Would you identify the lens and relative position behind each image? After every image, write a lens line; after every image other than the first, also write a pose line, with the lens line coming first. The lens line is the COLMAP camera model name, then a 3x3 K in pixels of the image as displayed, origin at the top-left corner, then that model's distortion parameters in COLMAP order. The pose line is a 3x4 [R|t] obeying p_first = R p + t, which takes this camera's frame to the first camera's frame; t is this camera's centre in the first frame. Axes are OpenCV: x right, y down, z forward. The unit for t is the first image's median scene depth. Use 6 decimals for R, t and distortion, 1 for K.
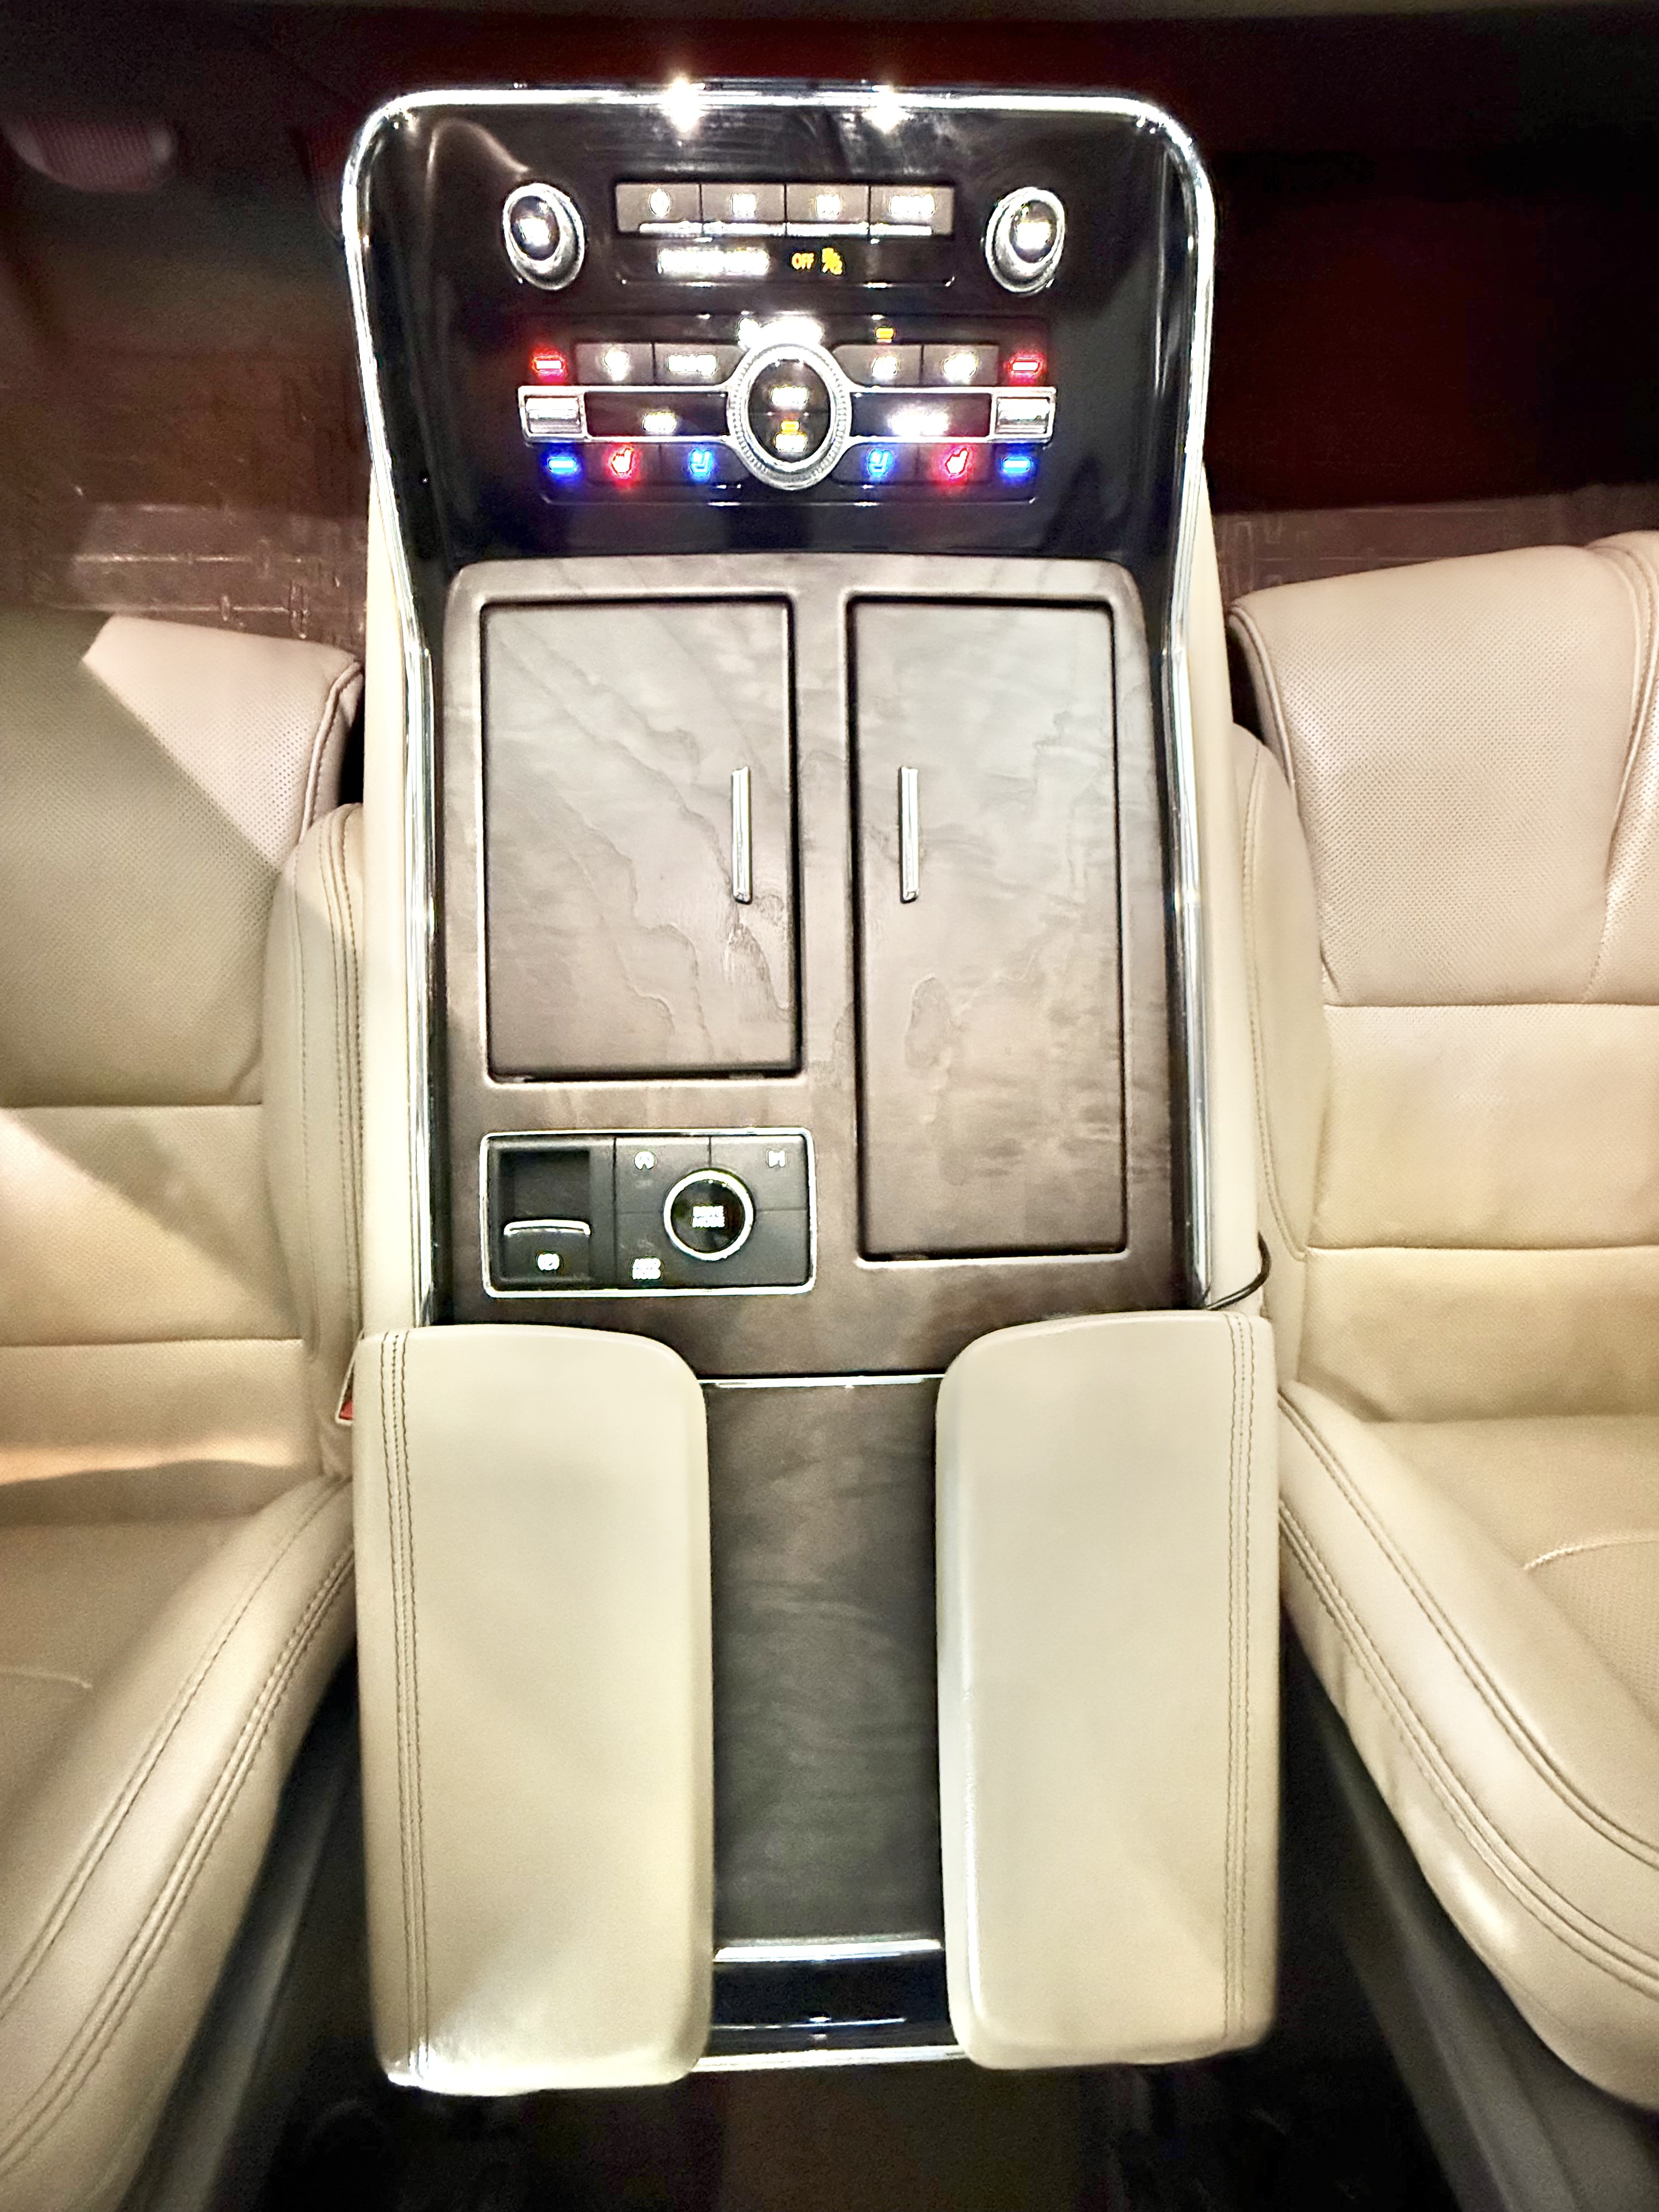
lens RADIAL K [[911.7, 0, 829.5], [0, 911.7, 1106.0], [0, 0, 1]] dist [-0.000424, 0.000070]
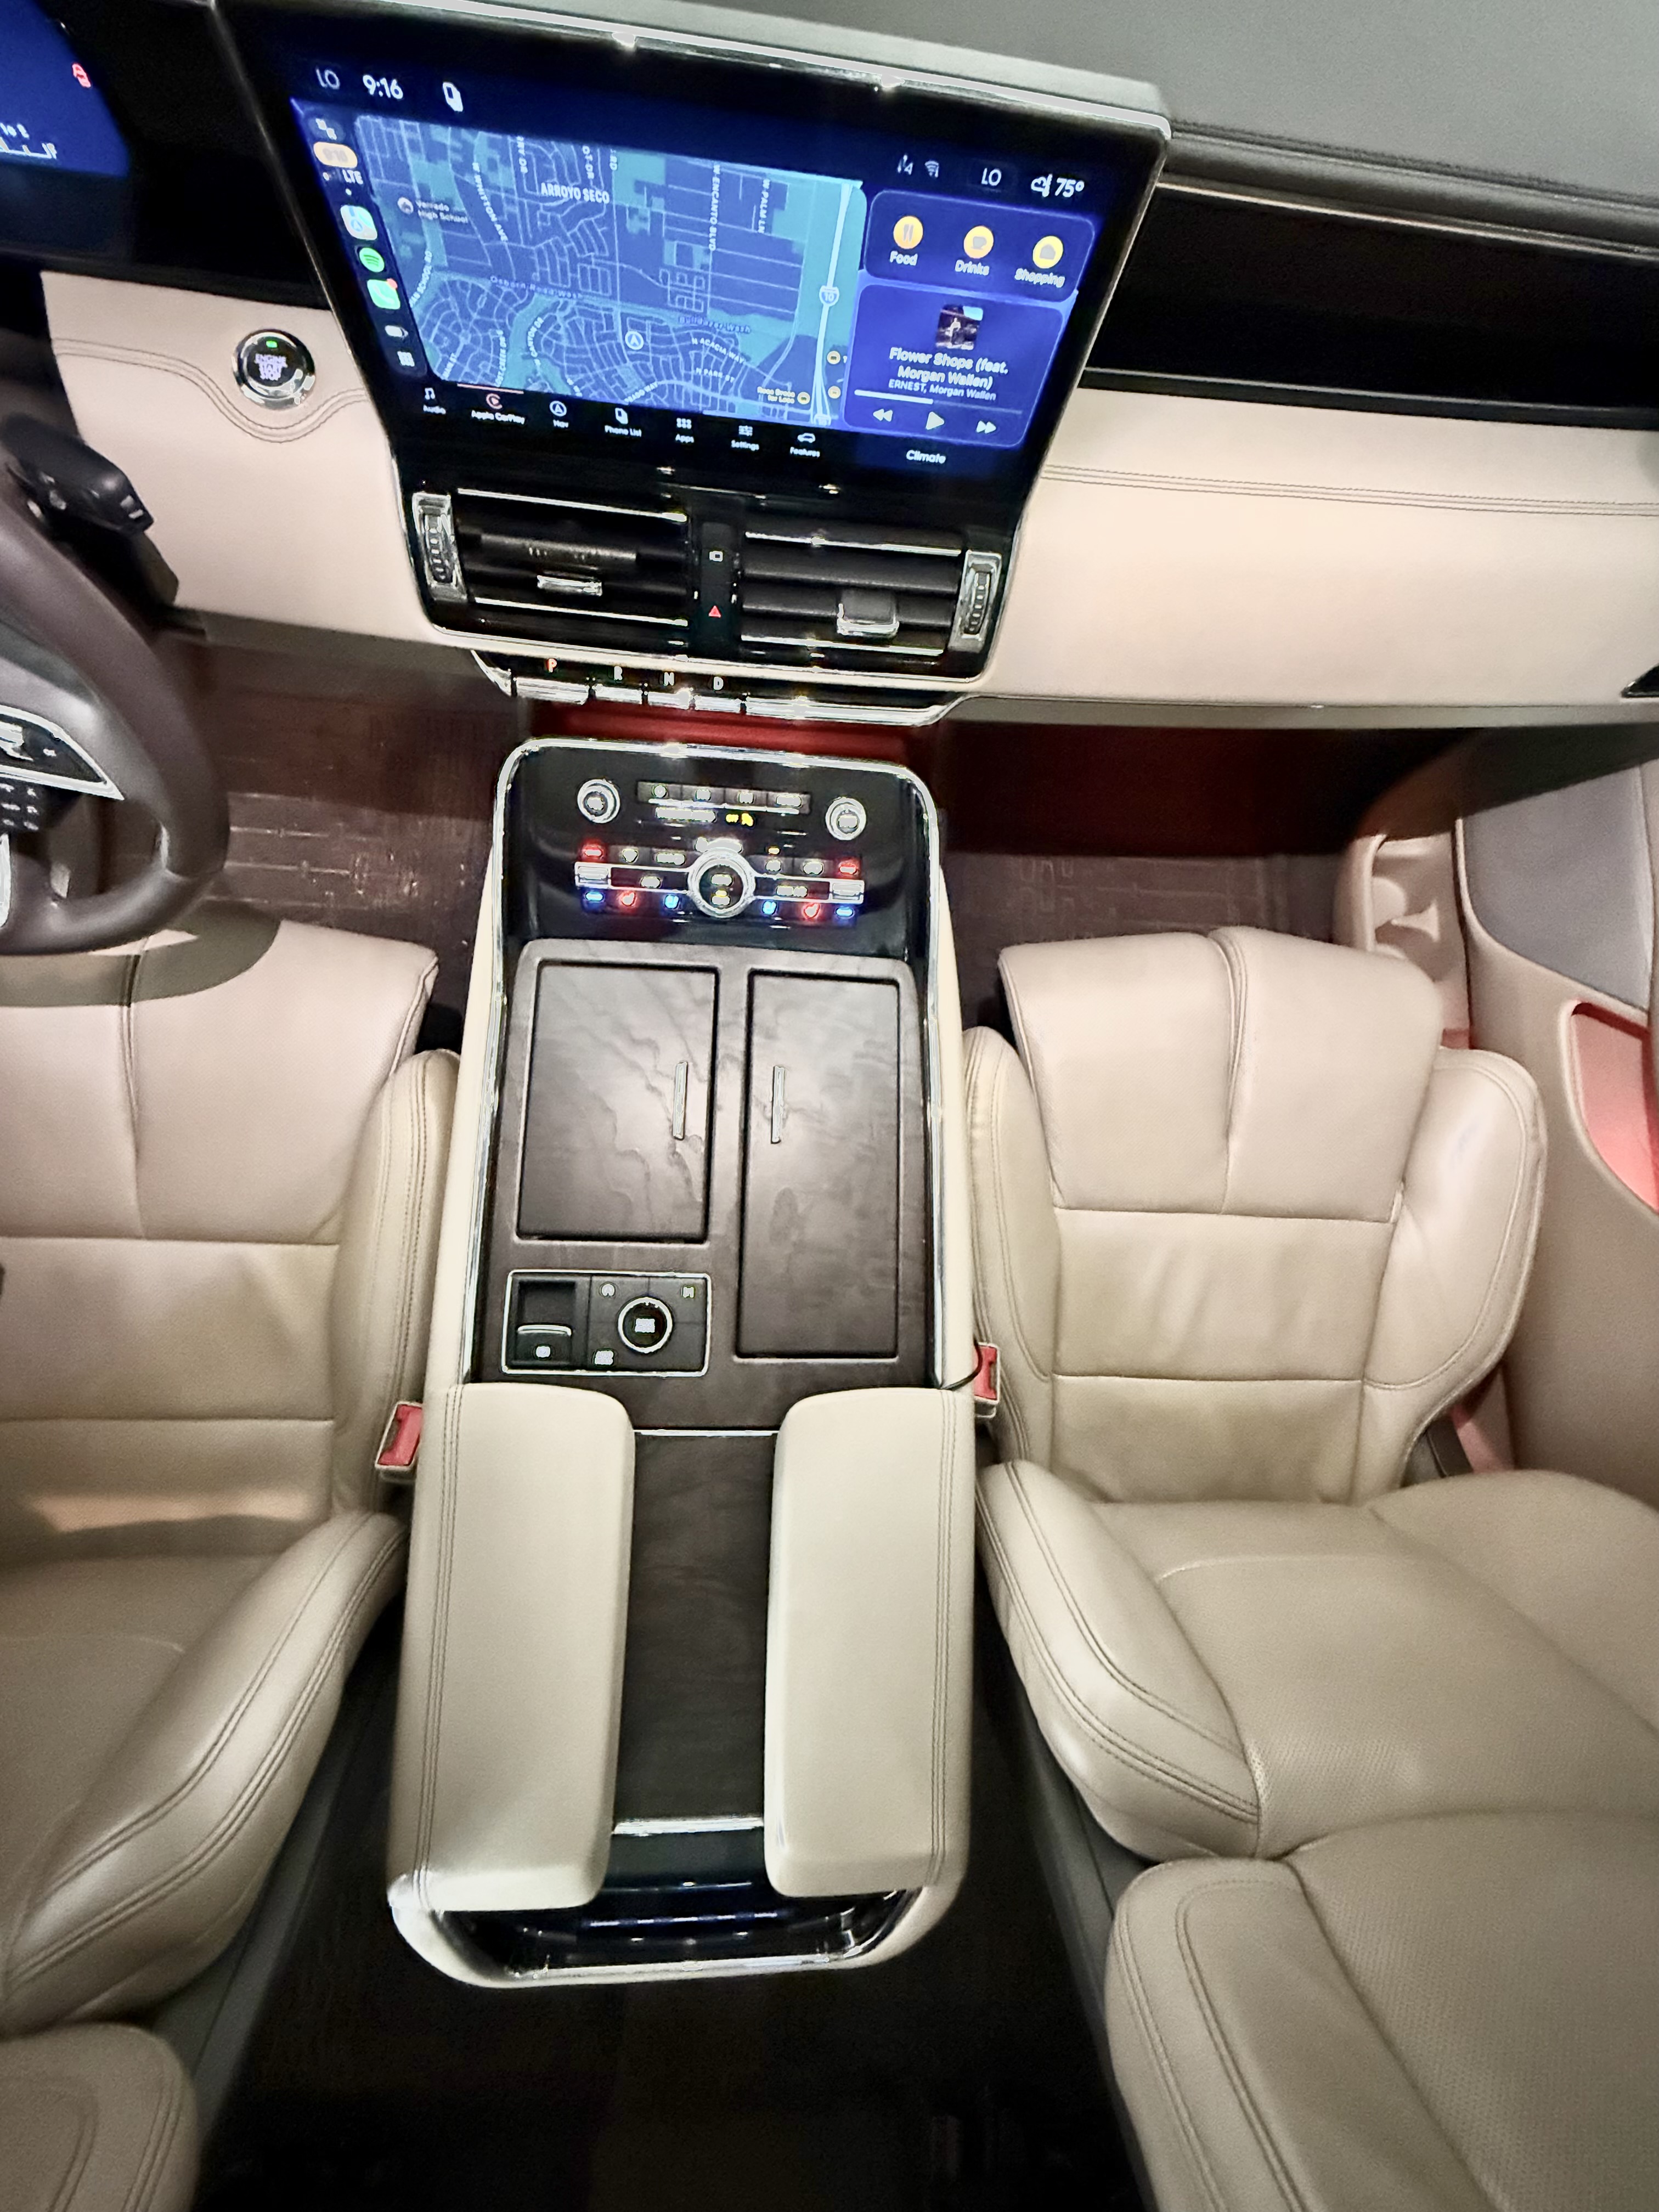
lens RADIAL K [[911.7, 0, 829.5], [0, 911.7, 1106.0], [0, 0, 1]] dist [-0.000424, 0.000070]
pose [[0.995656, 0.052150, 0.077138, 0.052765], [-0.038045, 0.983981, -0.174166, 0.003203], [-0.084985, 0.170474, 0.981690, -0.722079]]
